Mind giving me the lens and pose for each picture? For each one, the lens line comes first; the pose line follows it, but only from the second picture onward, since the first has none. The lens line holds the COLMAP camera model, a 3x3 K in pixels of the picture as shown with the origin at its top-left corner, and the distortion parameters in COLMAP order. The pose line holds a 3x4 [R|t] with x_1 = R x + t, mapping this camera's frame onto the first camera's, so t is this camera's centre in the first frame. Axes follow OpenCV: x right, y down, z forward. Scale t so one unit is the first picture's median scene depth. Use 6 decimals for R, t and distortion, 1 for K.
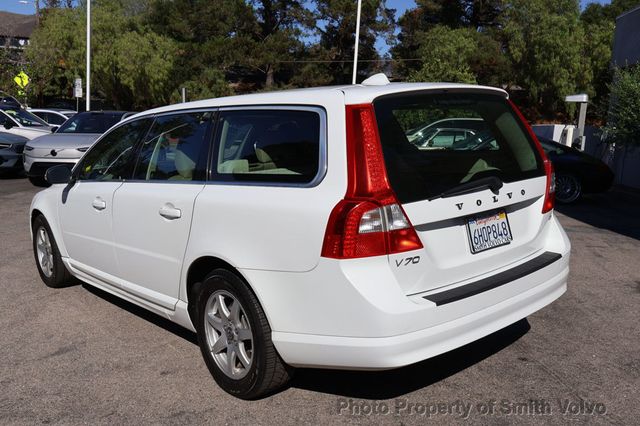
lens RADIAL K [[572.2, 0, 320.0], [0, 572.2, 213.0], [0, 0, 1]] dist [0.004068, 0.012962]
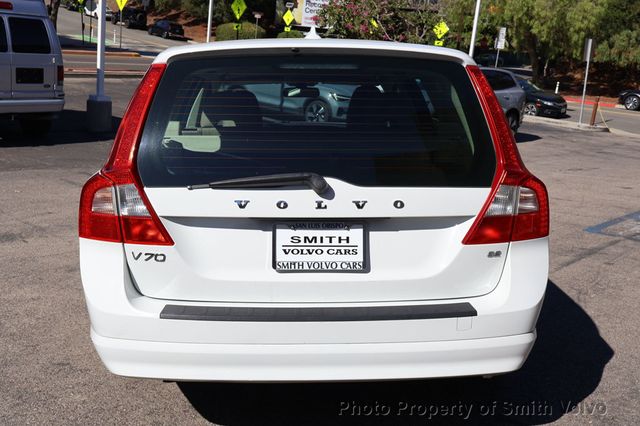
lens RADIAL K [[668.6, 0, 320.0], [0, 668.6, 213.0], [0, 0, 1]] dist [0.002013, 0.005264]
pose [[0.778477, 0.170714, -0.604011, 0.108107], [-0.145856, 0.985162, 0.090455, -0.011960], [0.610491, 0.017681, 0.791826, 0.045325]]
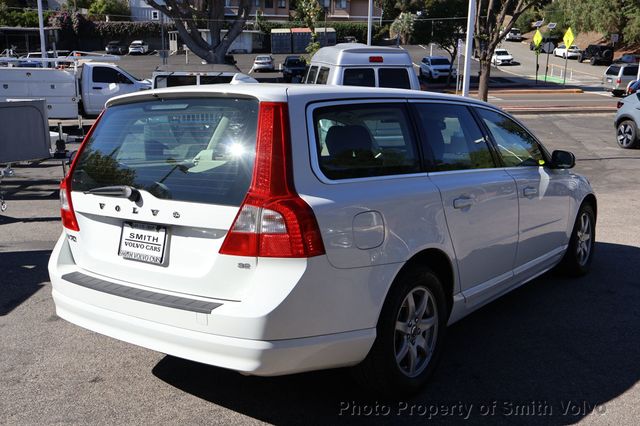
lens RADIAL K [[625.0, 0, 320.0], [0, 625.0, 213.0], [0, 0, 1]] dist [0.005586, -0.005532]
pose [[0.214849, 0.185553, -0.958859, 0.183320], [-0.155700, 0.975737, 0.153932, -0.030565], [0.964156, 0.116222, 0.238527, 0.139985]]
